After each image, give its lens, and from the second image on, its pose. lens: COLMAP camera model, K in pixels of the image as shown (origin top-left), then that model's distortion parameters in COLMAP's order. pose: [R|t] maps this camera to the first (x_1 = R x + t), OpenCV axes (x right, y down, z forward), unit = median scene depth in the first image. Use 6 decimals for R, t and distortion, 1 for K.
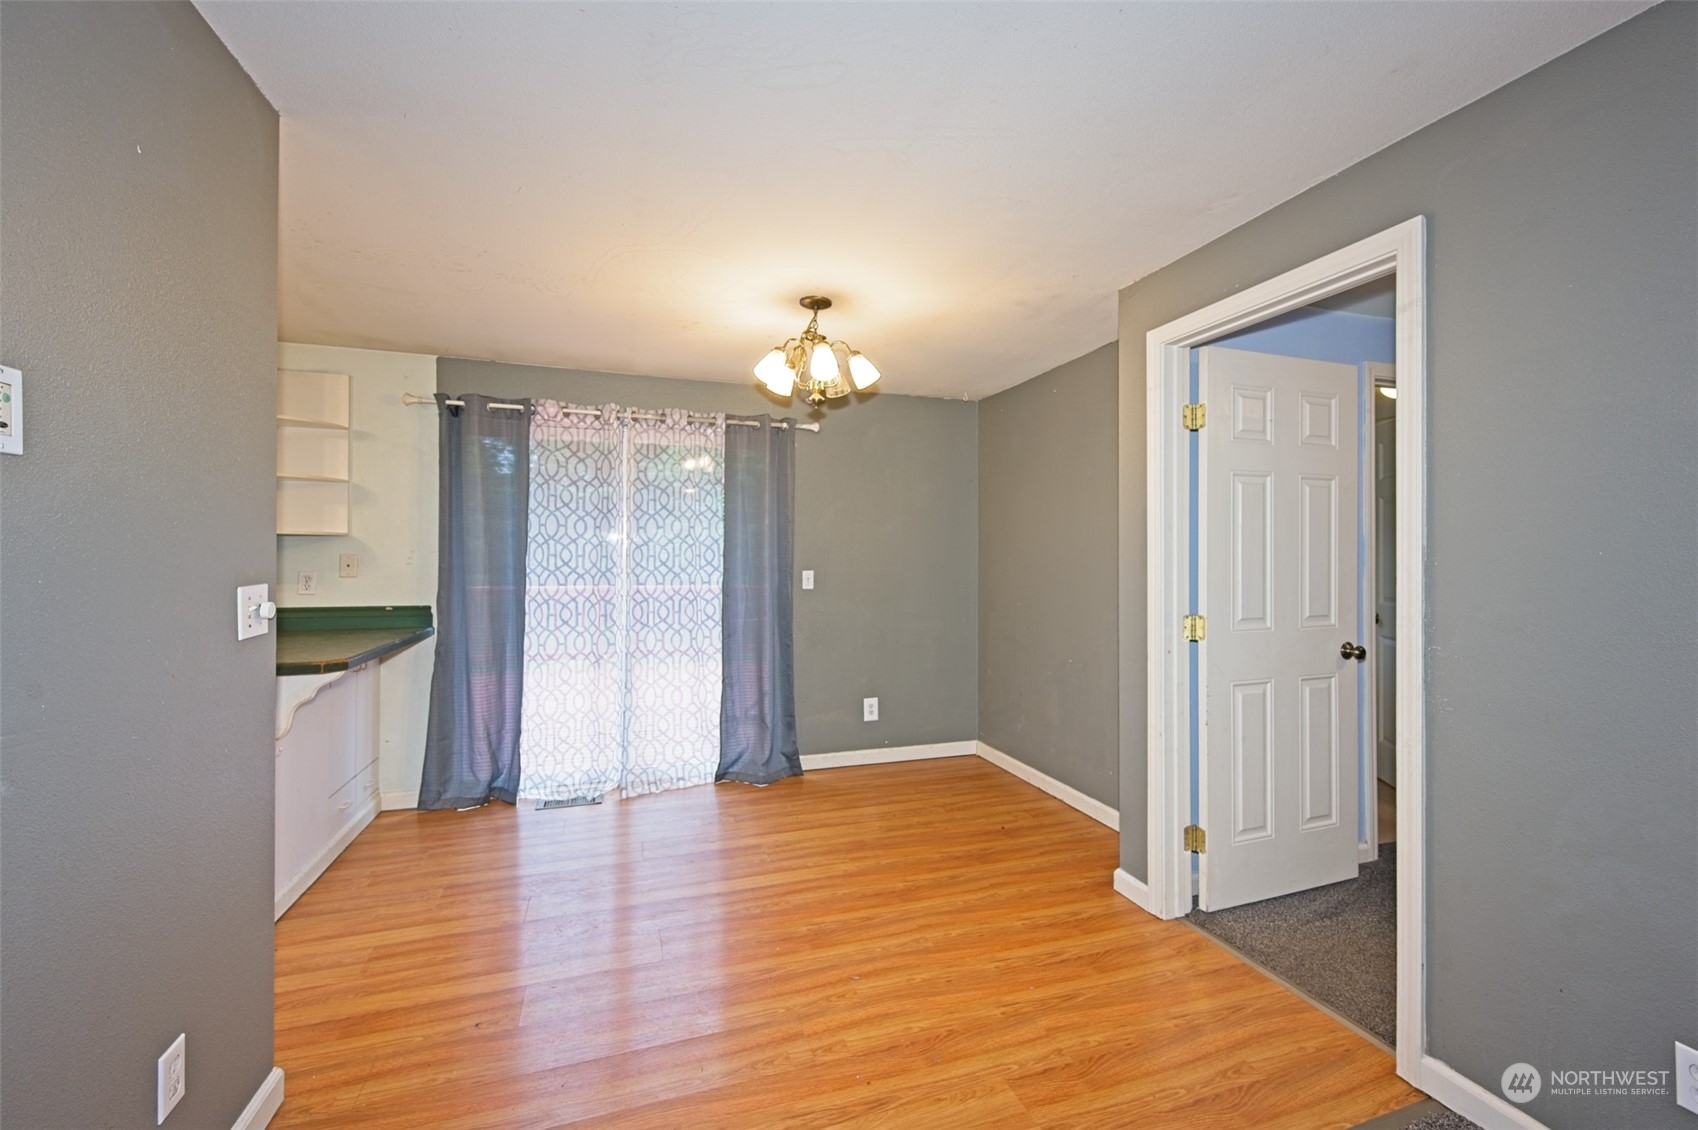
lens RADIAL K [[696.5, 0, 850.3], [0, 696.5, 546.4], [0, 0, 1]] dist [0.000429, -0.000080]
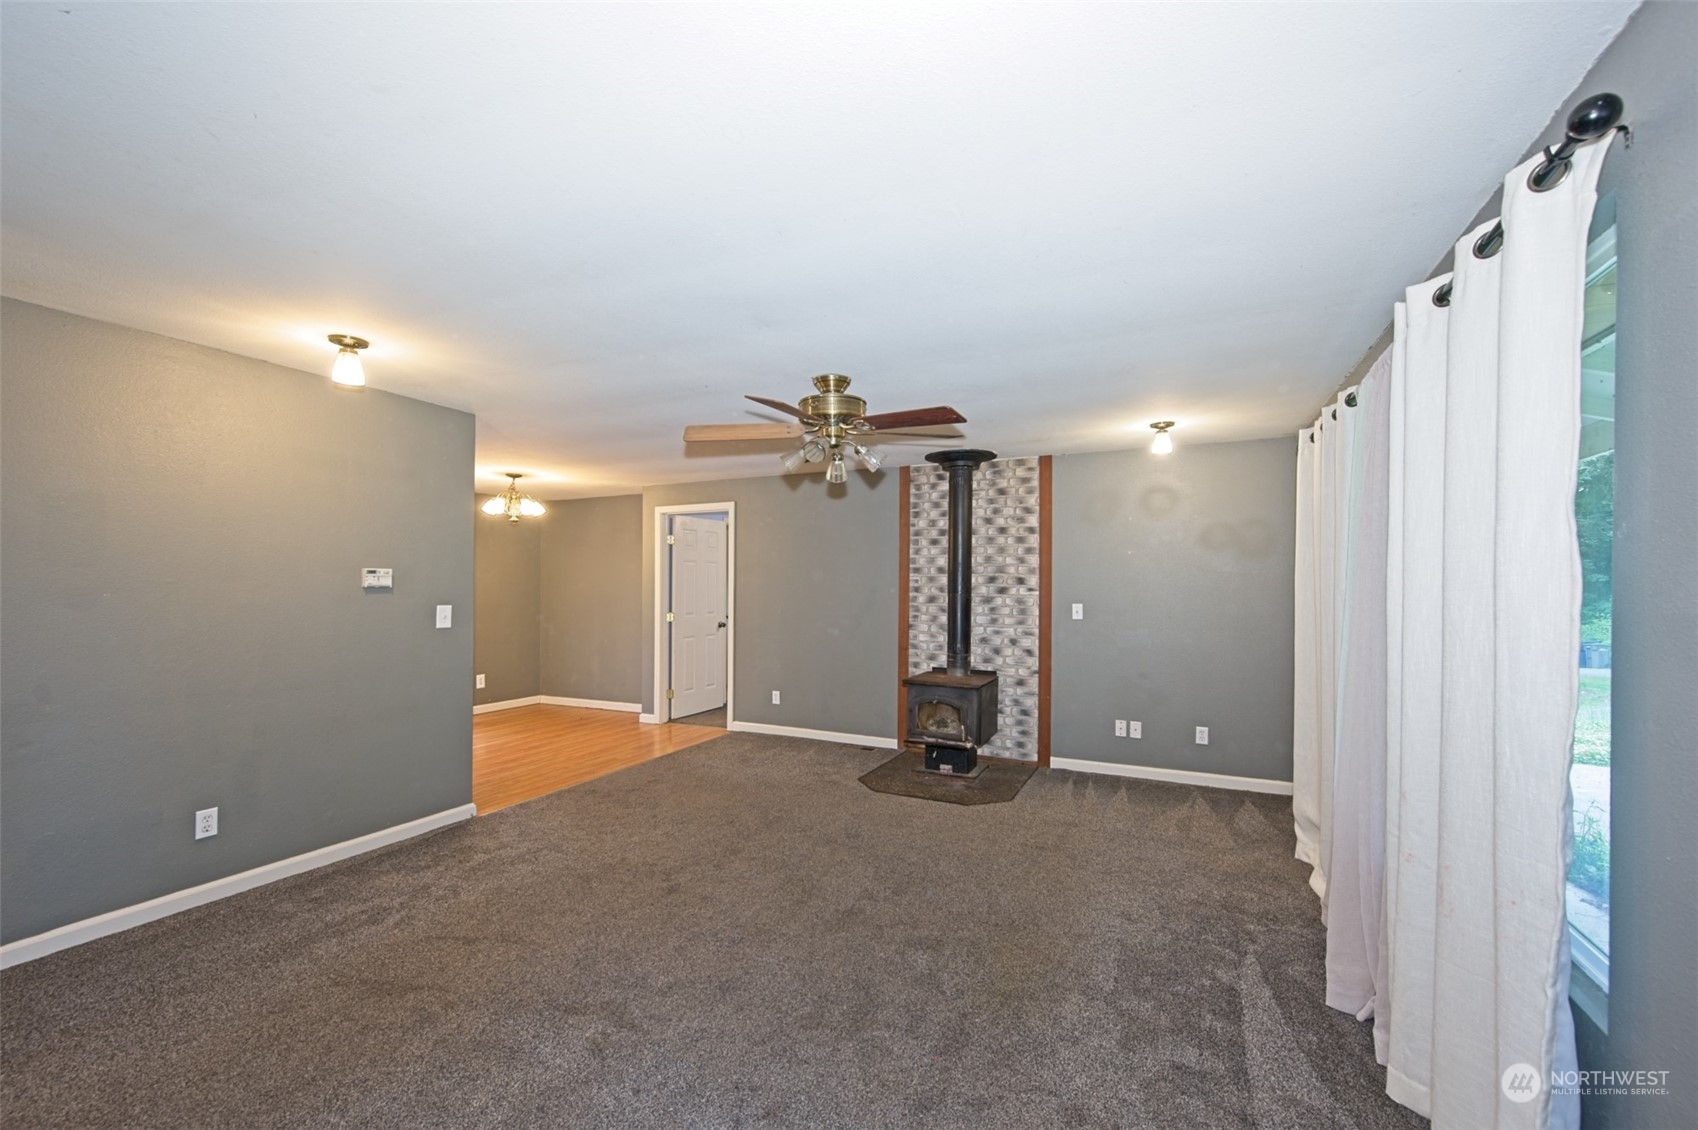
lens RADIAL K [[713.6, 0, 844.6], [0, 713.6, 580.1], [0, 0, 1]] dist [-0.000030, -0.000116]
pose [[0.698749, 0.000140, 0.715367, -0.923694], [-0.007150, 0.999951, 0.006788, -0.042068], [-0.715331, -0.009858, 0.698716, -1.291444]]
